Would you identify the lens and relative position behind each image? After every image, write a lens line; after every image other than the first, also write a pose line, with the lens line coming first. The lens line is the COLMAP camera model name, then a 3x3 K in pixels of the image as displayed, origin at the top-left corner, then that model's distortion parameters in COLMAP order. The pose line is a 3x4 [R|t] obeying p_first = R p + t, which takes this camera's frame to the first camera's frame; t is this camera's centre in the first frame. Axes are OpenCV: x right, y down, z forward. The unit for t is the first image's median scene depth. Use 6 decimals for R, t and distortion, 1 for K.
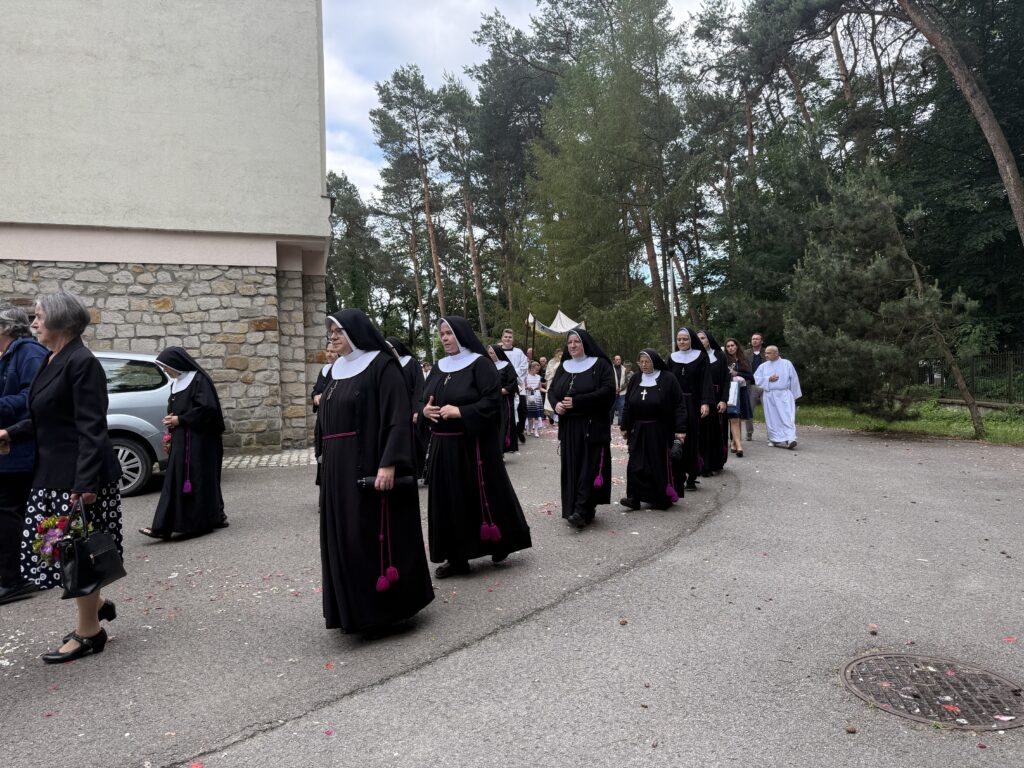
lens RADIAL K [[709.8, 0, 520.8], [0, 709.8, 393.2], [0, 0, 1]] dist [0.014907, -0.004265]
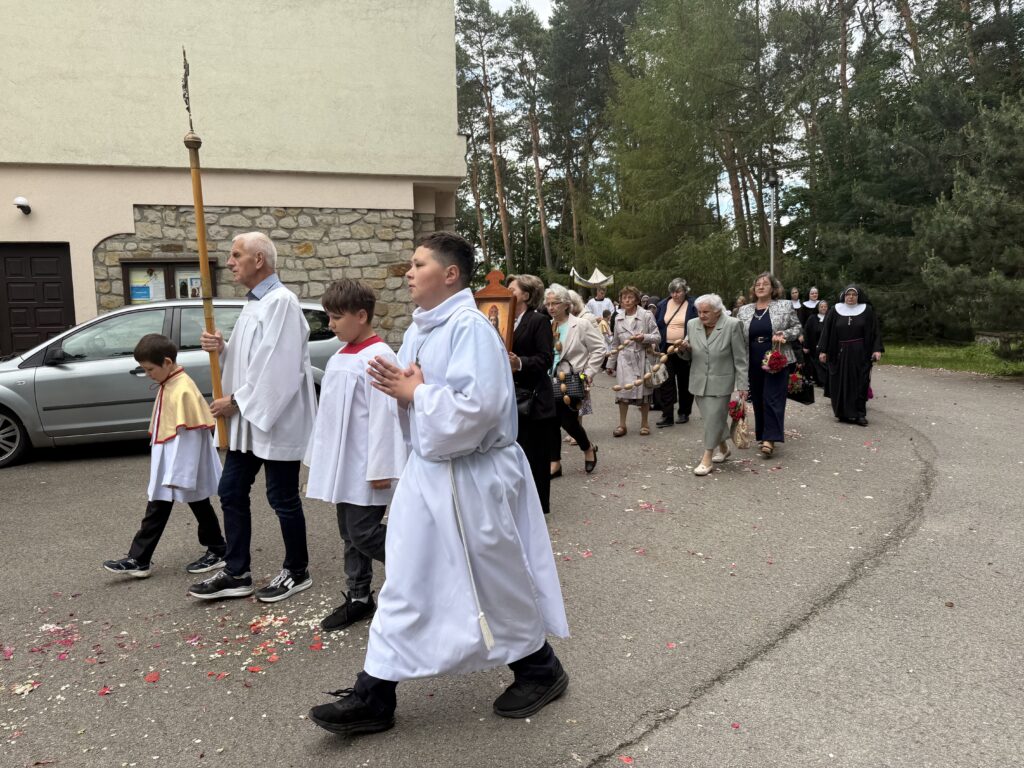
lens RADIAL K [[712.1, 0, 533.8], [0, 712.1, 383.6], [0, 0, 1]] dist [0.053831, -0.050931]
pose [[0.998161, 0.005098, -0.060407, -0.089950], [-0.000420, 0.997015, 0.077211, -0.011412], [0.060620, -0.077043, 0.995183, 0.009136]]
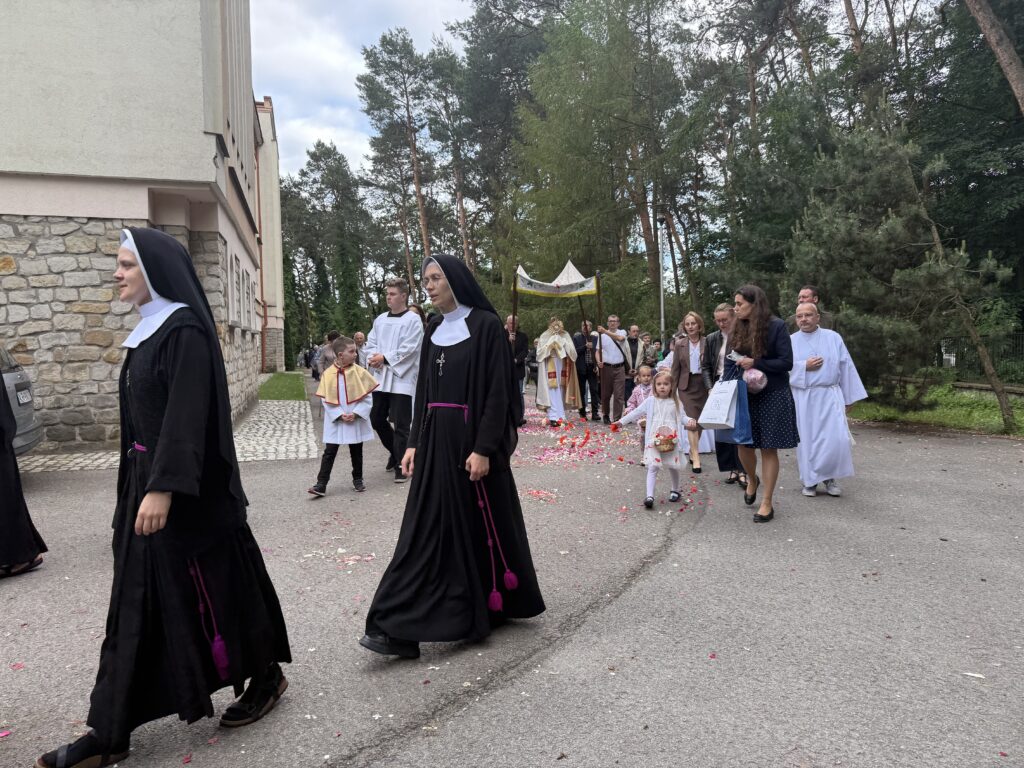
lens RADIAL K [[722.1, 0, 511.1], [0, 722.1, 381.7], [0, 0, 1]] dist [0.024226, -0.027011]
pose [[0.999915, 0.006494, -0.011313, 0.061740], [-0.006332, 0.999878, 0.014283, -0.005416], [0.011404, -0.014210, 0.999834, 0.131979]]
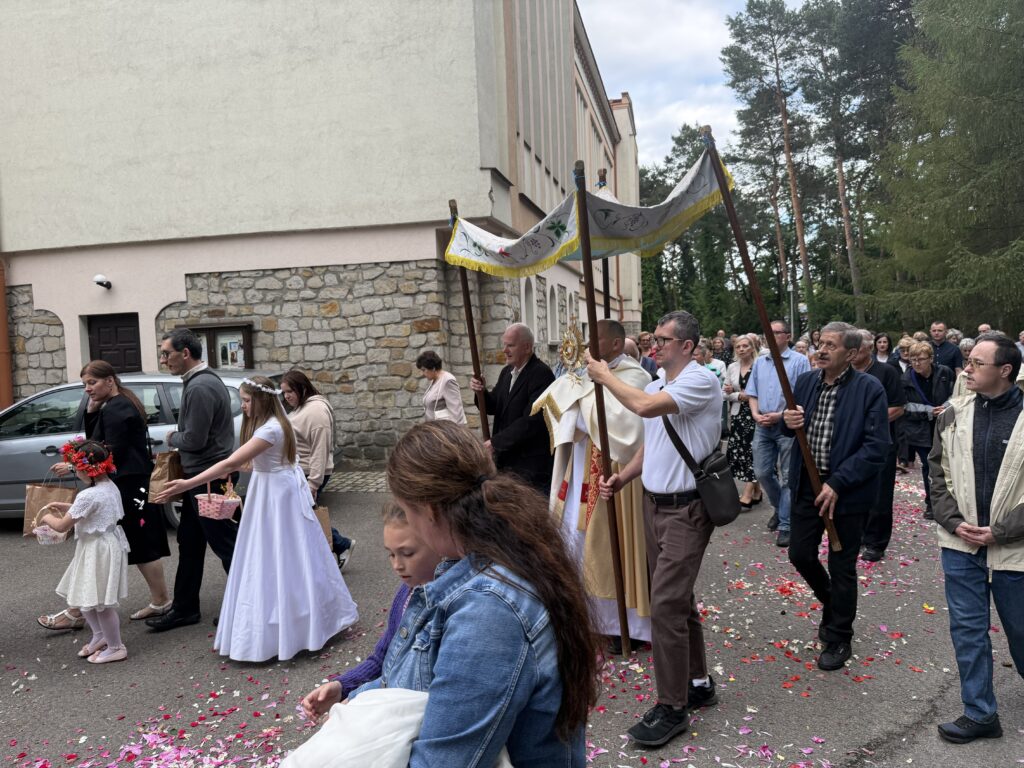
lens RADIAL K [[711.9, 0, 512.0], [0, 711.9, 384.0], [0, 0, 1]] dist [0.133321, -0.203339]
pose [[0.870088, 0.010968, -0.492775, 0.132112], [0.010893, 0.999080, 0.041470, -0.044919], [0.492776, -0.041451, 0.869168, 0.207262]]
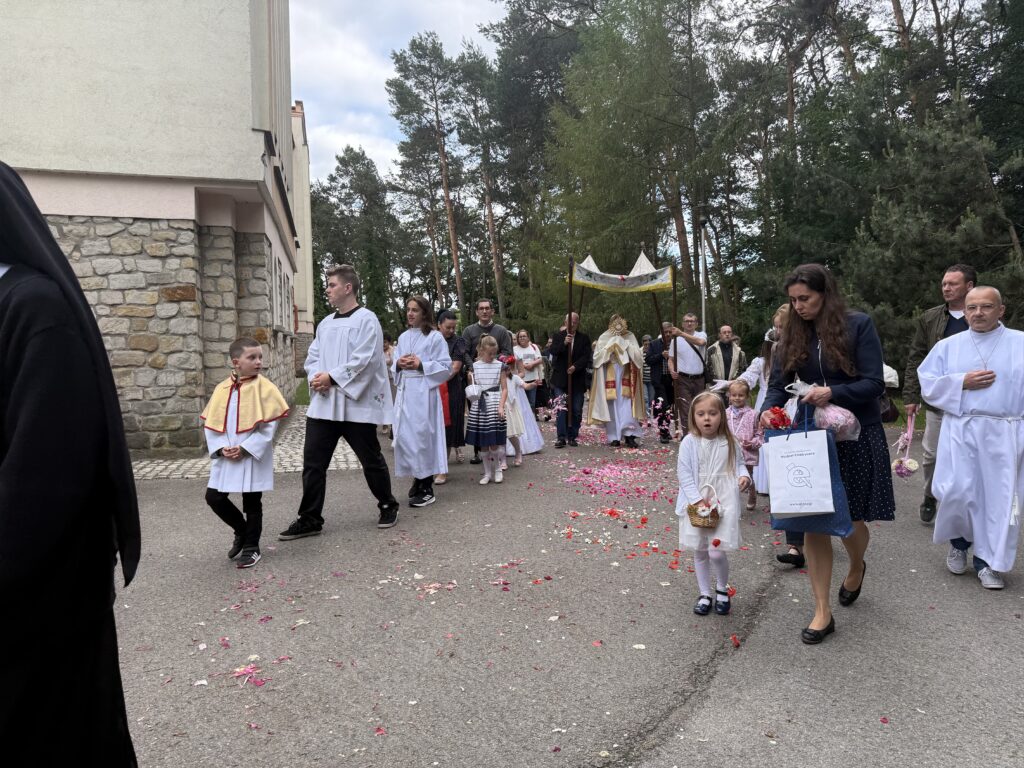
lens RADIAL K [[724.8, 0, 512.4], [0, 724.8, 386.4], [0, 0, 1]] dist [0.025758, -0.029540]
pose [[0.998976, 0.011503, -0.043757, 0.032979], [-0.010916, 0.999847, 0.013632, -0.006854], [0.043907, -0.013141, 0.998949, 0.160567]]
